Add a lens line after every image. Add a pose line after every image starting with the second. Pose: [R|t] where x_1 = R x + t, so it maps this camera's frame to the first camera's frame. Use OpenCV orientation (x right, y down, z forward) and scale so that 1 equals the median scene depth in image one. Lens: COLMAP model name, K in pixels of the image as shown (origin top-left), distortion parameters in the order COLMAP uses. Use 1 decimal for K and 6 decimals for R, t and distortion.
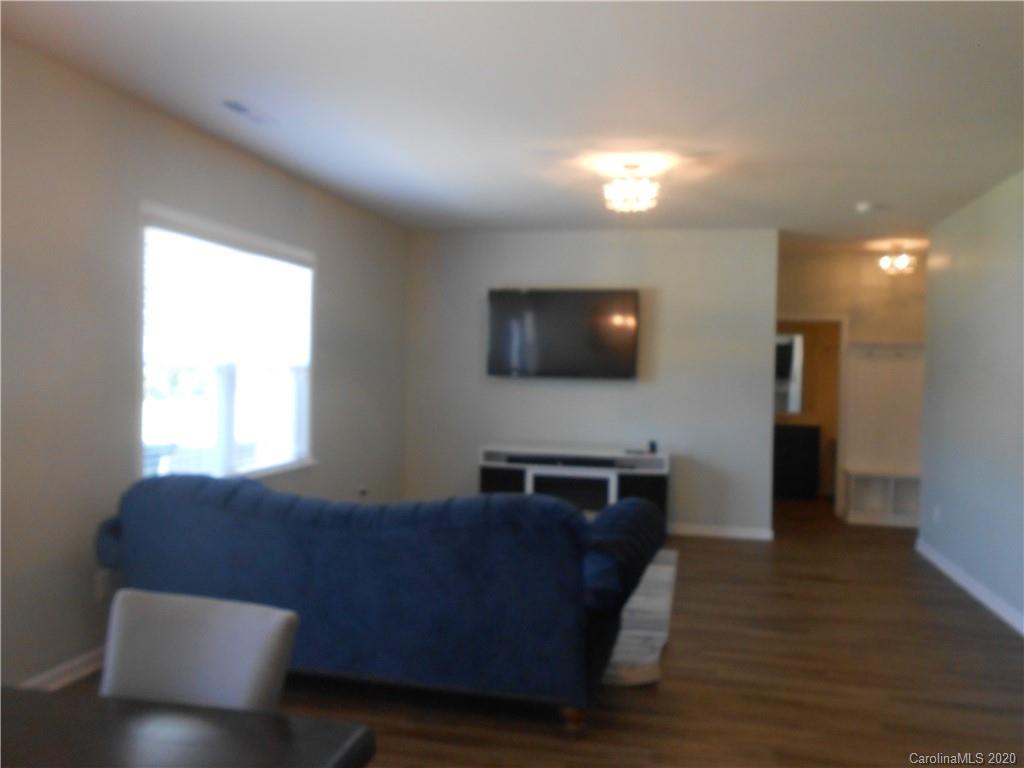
lens RADIAL K [[824.7, 0, 513.9], [0, 824.7, 381.2], [0, 0, 1]] dist [-0.006005, 0.021274]
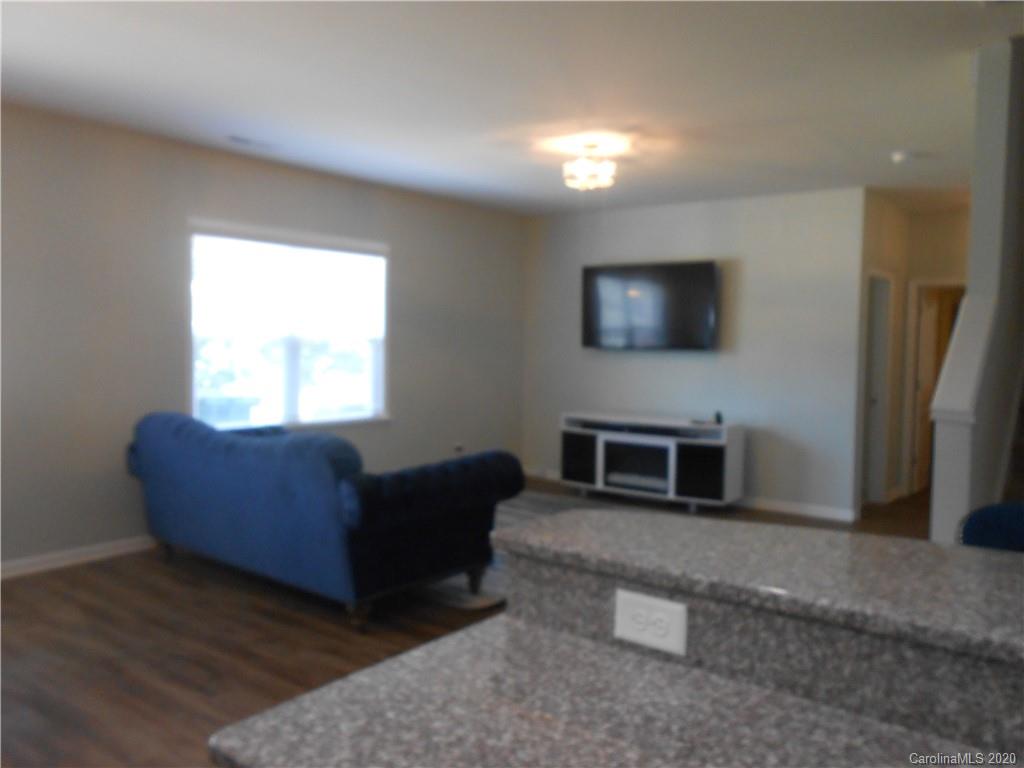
lens RADIAL K [[824.7, 0, 513.9], [0, 824.7, 381.2], [0, 0, 1]] dist [-0.006005, 0.021274]
pose [[0.900985, 0.013545, -0.433638, 0.384644], [-0.003644, 0.999713, 0.023657, 0.012844], [0.433835, -0.019734, 0.900776, -0.003179]]
